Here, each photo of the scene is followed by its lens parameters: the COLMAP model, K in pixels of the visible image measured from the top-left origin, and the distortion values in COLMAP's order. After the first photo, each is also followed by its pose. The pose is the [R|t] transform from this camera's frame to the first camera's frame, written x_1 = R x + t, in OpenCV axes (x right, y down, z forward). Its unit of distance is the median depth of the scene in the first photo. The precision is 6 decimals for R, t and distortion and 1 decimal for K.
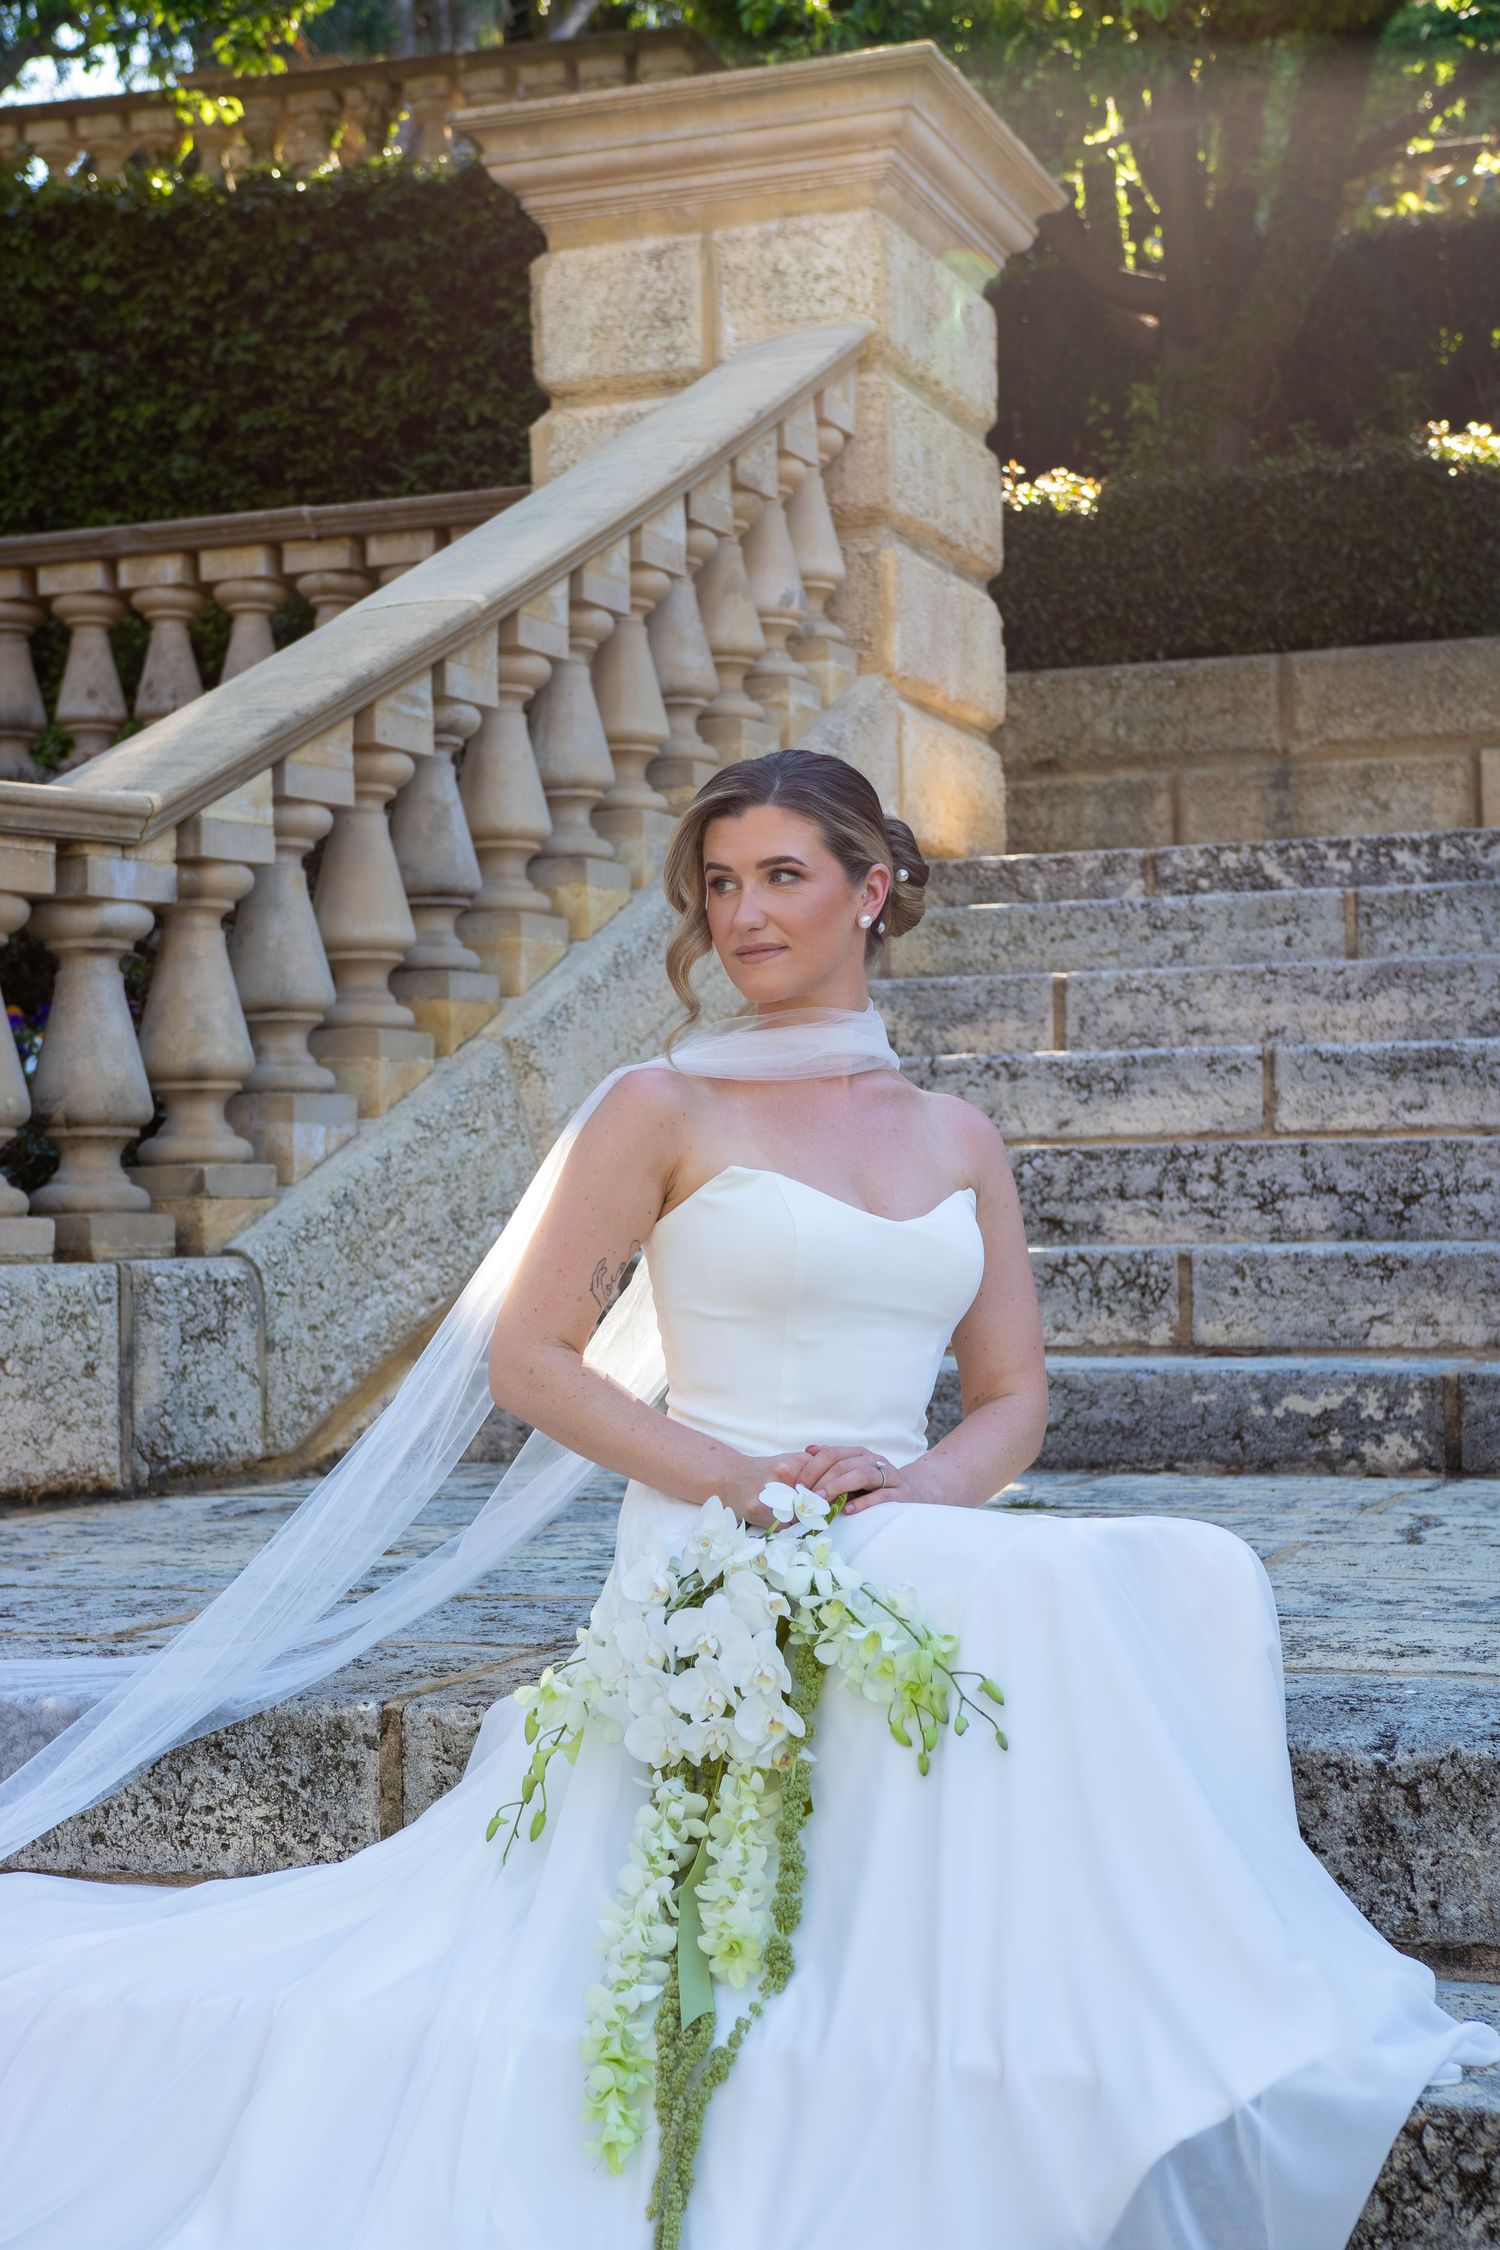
lens RADIAL K [[3379.9, 0, 898.8], [0, 3379.9, 1172.5], [0, 0, 1]] dist [0.110333, 0.085403]
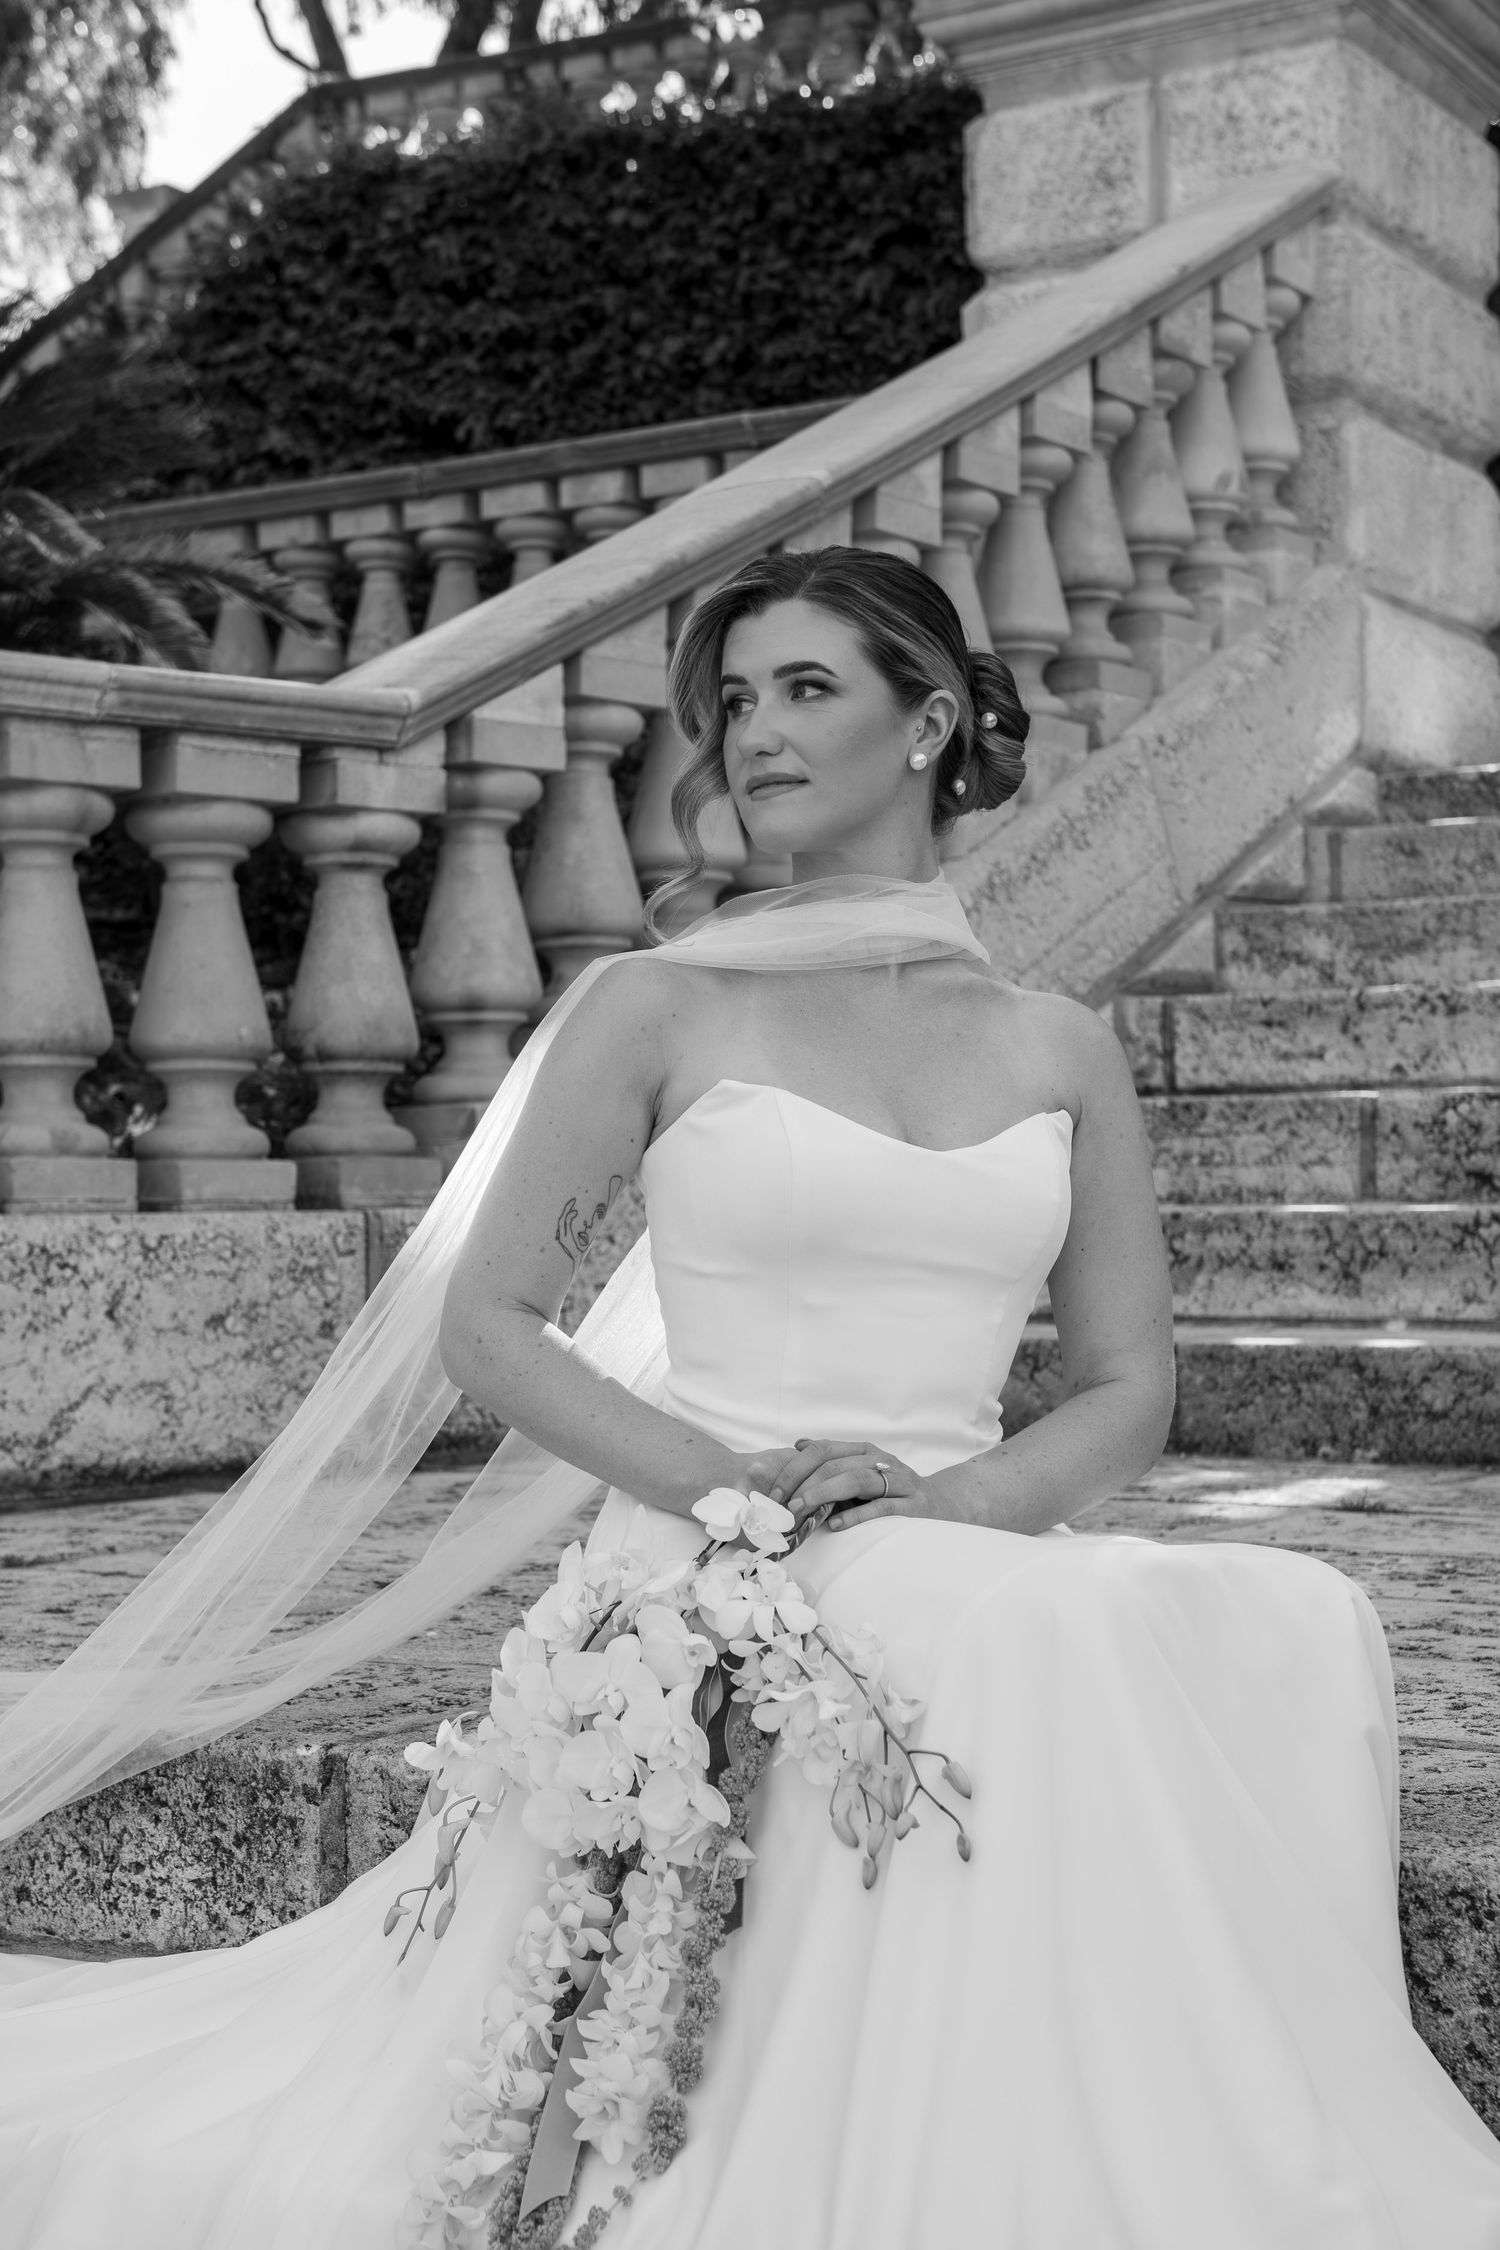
lens RADIAL K [[3379.9, 0, 898.8], [0, 3379.9, 1172.5], [0, 0, 1]] dist [0.110333, 0.085403]
pose [[0.980182, 0.005651, -0.198021, 0.075766], [-0.003850, 0.999948, 0.009479, 0.006297], [0.198064, -0.008528, 0.980152, 0.127619]]
